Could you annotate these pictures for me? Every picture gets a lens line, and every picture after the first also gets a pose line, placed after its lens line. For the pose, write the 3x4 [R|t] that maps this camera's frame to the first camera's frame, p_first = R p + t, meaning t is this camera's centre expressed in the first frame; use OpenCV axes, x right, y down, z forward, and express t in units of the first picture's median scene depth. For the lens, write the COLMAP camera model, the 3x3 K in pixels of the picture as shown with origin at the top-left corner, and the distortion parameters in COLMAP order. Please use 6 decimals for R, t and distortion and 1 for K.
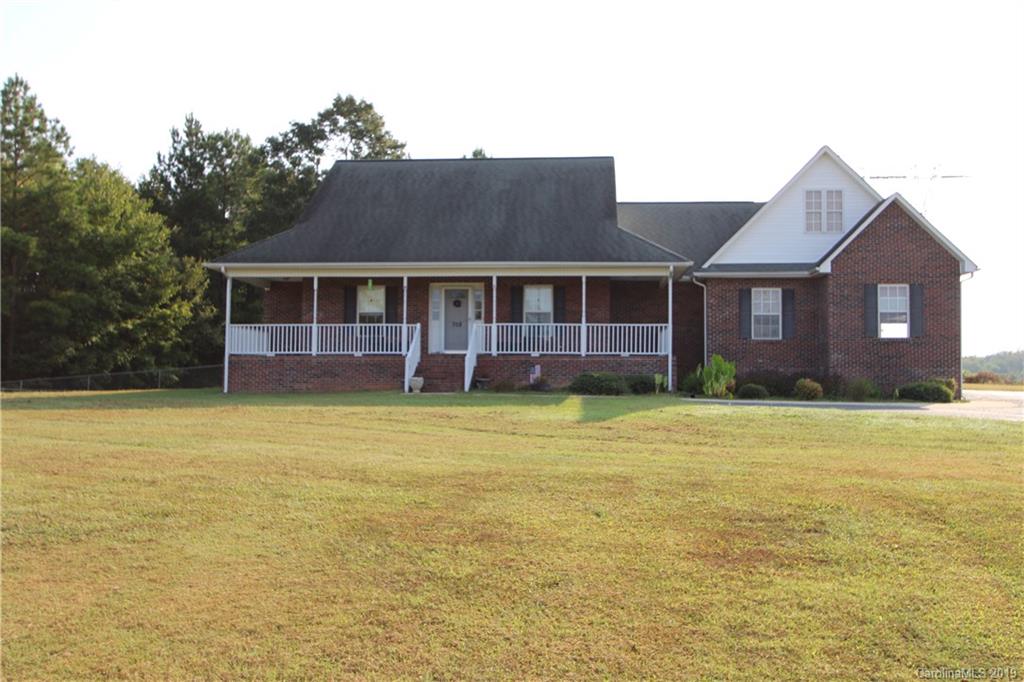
lens RADIAL K [[1008.7, 0, 513.4], [0, 1008.7, 341.9], [0, 0, 1]] dist [0.005937, 0.000000]
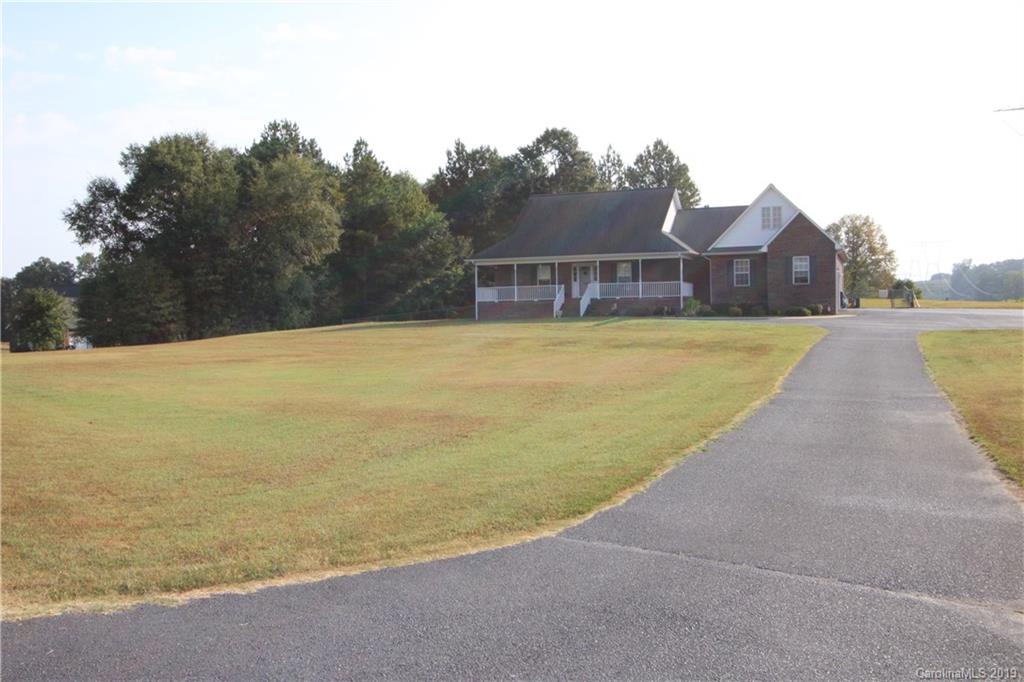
lens RADIAL K [[1008.7, 0, 511.6], [0, 1008.7, 341.2], [0, 0, 1]] dist [0.005937, 0.000000]
pose [[0.963597, -0.017899, -0.266760, 0.206266], [0.036829, 0.997131, 0.066130, -0.025031], [0.264811, -0.073547, 0.961491, -0.605355]]
